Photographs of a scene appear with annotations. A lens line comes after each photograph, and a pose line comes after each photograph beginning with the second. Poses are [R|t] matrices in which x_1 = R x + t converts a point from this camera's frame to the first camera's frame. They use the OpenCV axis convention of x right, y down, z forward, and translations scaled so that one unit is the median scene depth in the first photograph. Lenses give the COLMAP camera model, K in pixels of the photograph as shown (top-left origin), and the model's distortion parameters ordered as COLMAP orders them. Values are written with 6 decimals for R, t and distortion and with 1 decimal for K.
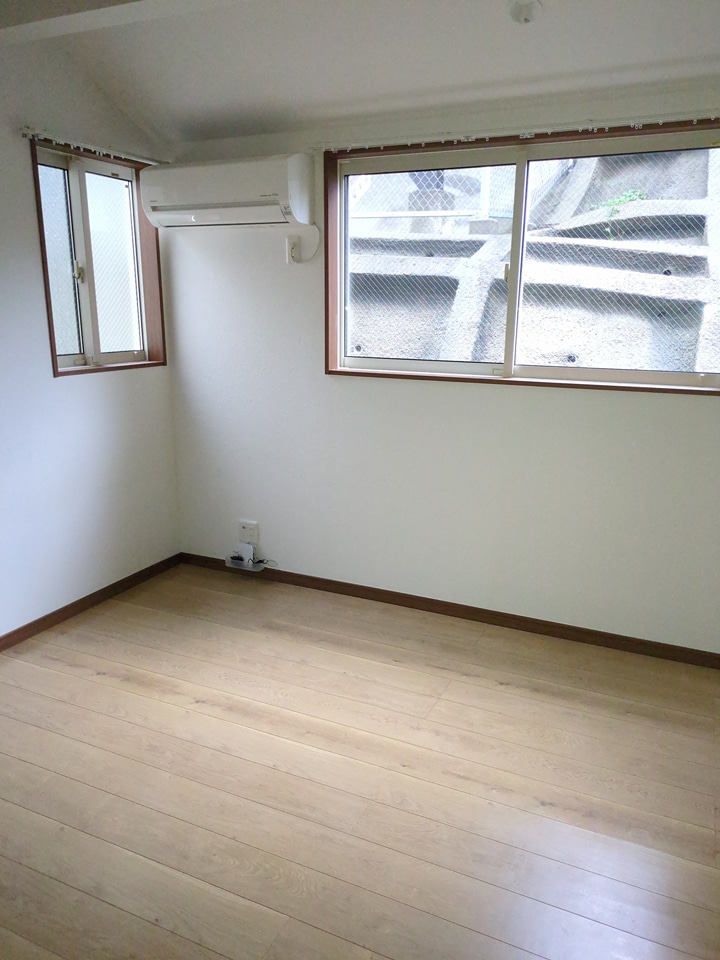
lens RADIAL K [[715.7, 0, 360.0], [0, 715.7, 480.0], [0, 0, 1]] dist [0.004803, 0.001785]
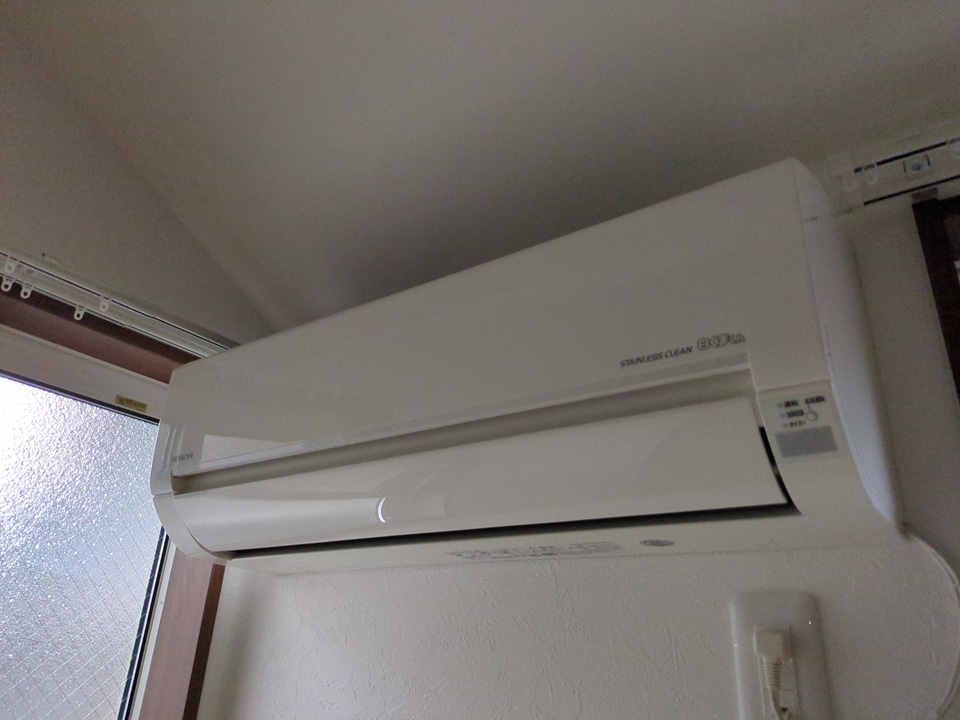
lens RADIAL K [[715.7, 0, 480.0], [0, 715.7, 360.0], [0, 0, 1]] dist [0.004803, 0.001785]
pose [[0.980815, -0.051103, -0.188122, -0.131349], [-0.075798, 0.789114, -0.609552, -0.267928], [0.179600, 0.612117, 0.770101, 0.801199]]
